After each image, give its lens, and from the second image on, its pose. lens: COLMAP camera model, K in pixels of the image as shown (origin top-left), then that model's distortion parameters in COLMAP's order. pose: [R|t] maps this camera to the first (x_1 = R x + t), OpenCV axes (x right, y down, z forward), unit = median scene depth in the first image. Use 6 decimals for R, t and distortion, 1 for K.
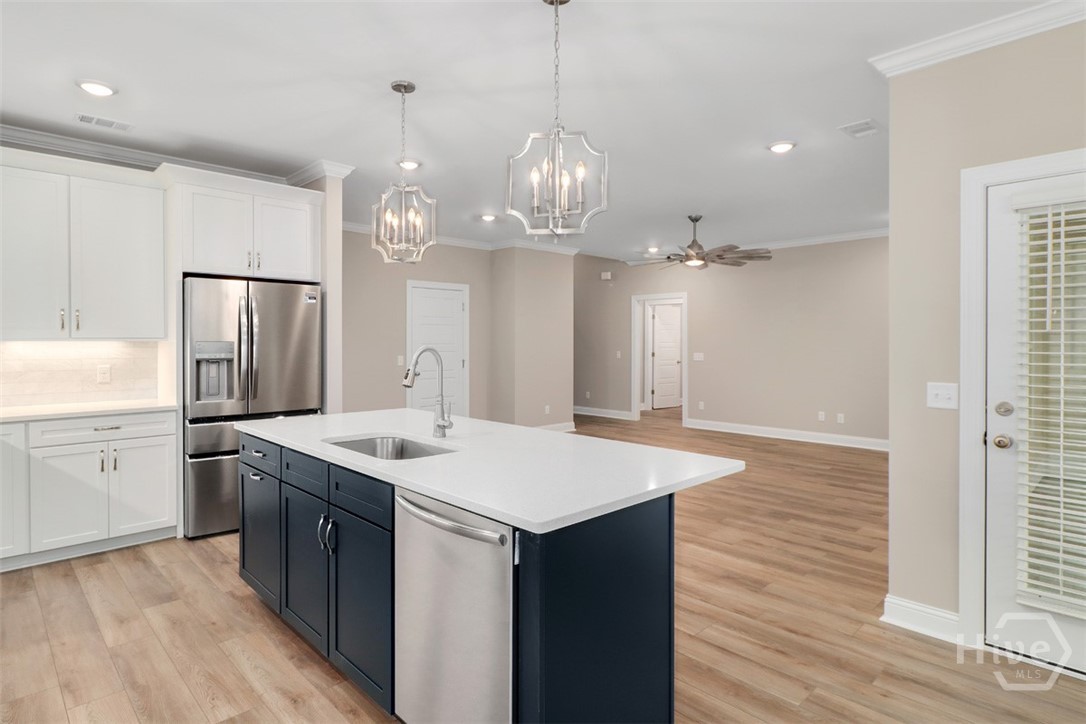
lens RADIAL K [[598.3, 0, 521.9], [0, 598.3, 342.5], [0, 0, 1]] dist [-0.001523, 0.003618]
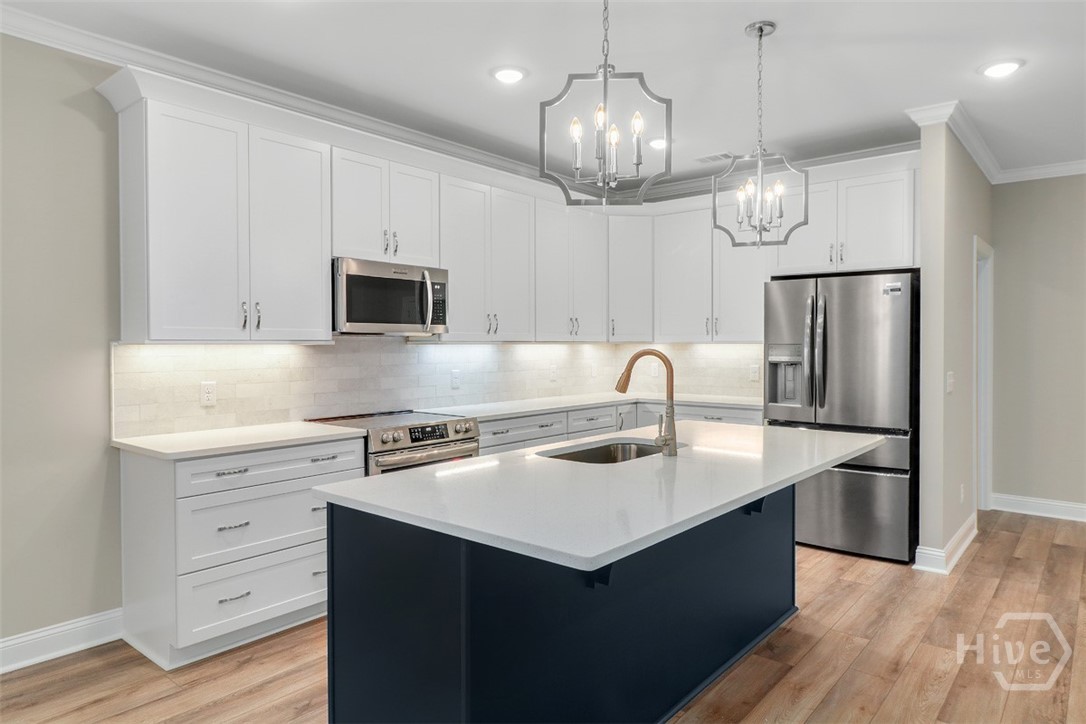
lens RADIAL K [[666.3, 0, 548.5], [0, 666.3, 355.8], [0, 0, 1]] dist [0.002432, -0.002369]
pose [[0.125775, 0.013529, -0.991967, 0.680909], [-0.002415, 0.999908, 0.013332, 0.005305], [0.992056, 0.000719, 0.125796, 0.619358]]
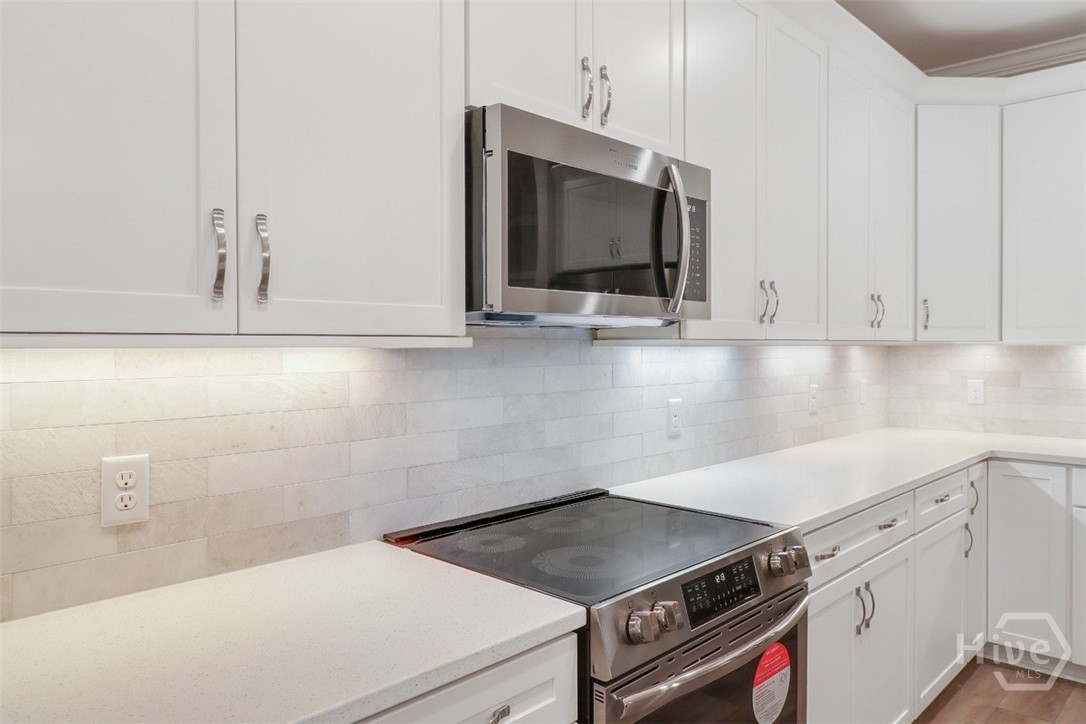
lens RADIAL K [[735.5, 0, 545.4], [0, 735.5, 354.3], [0, 0, 1]] dist [0.011632, 0.002290]
pose [[0.043978, 0.009465, -0.998988, -0.041979], [-0.002694, 0.999953, 0.009355, 0.002005], [0.999029, 0.002280, 0.044002, 0.423438]]
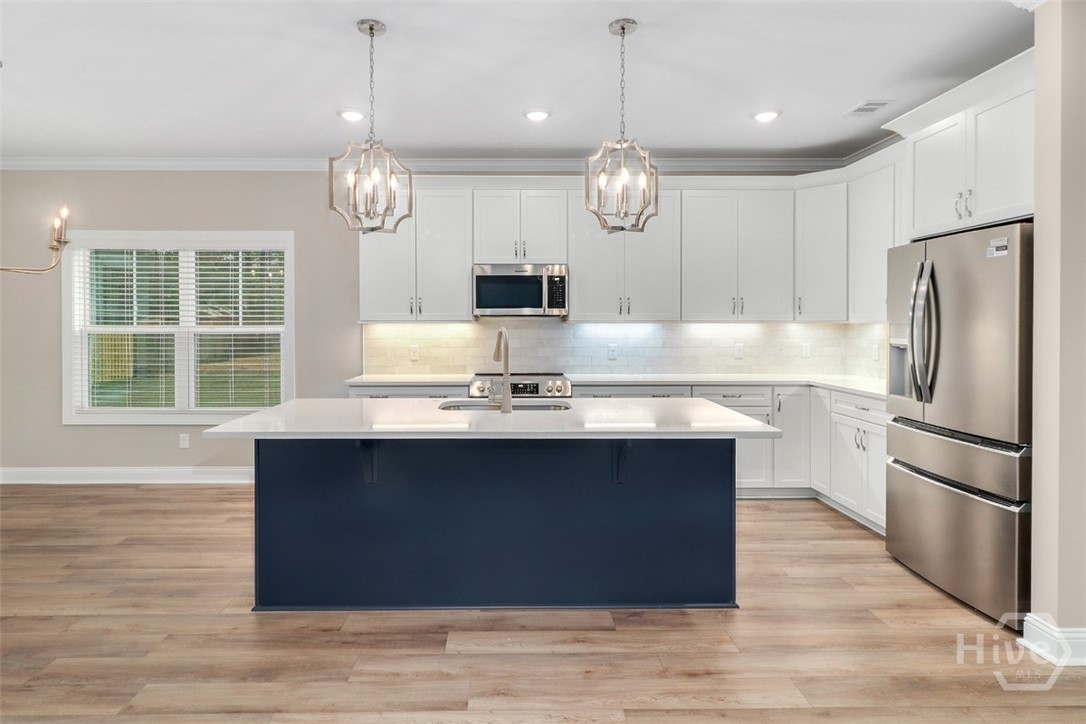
lens RADIAL K [[598.3, 0, 516.9], [0, 598.3, 324.6], [0, 0, 1]] dist [-0.001523, 0.003618]
pose [[-0.665742, -0.002553, -0.746177, 0.563583], [-0.005771, 0.999982, 0.001727, 0.002260], [0.746159, 0.005456, -0.665745, 1.500512]]
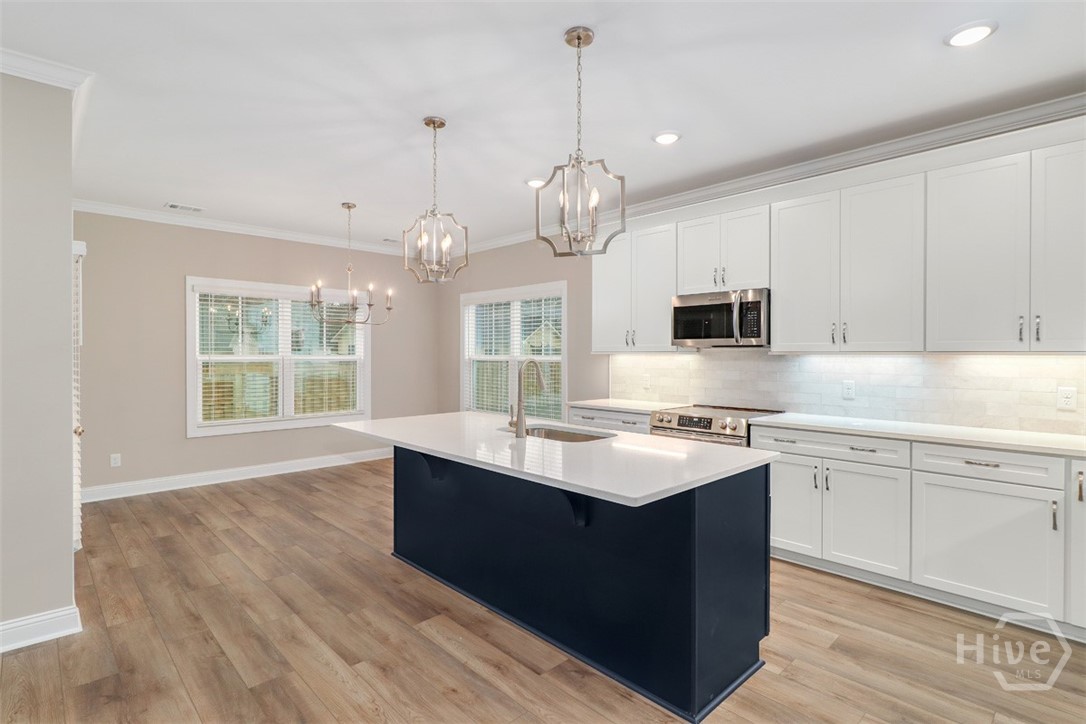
lens RADIAL K [[526.1, 0, 559.3], [0, 526.1, 362.1], [0, 0, 1]] dist [0.000807, -0.000178]
pose [[-0.999011, -0.003867, -0.044303, -0.142681], [-0.004837, 0.999750, 0.021811, -0.005933], [0.044208, 0.022004, -0.998780, 1.746481]]
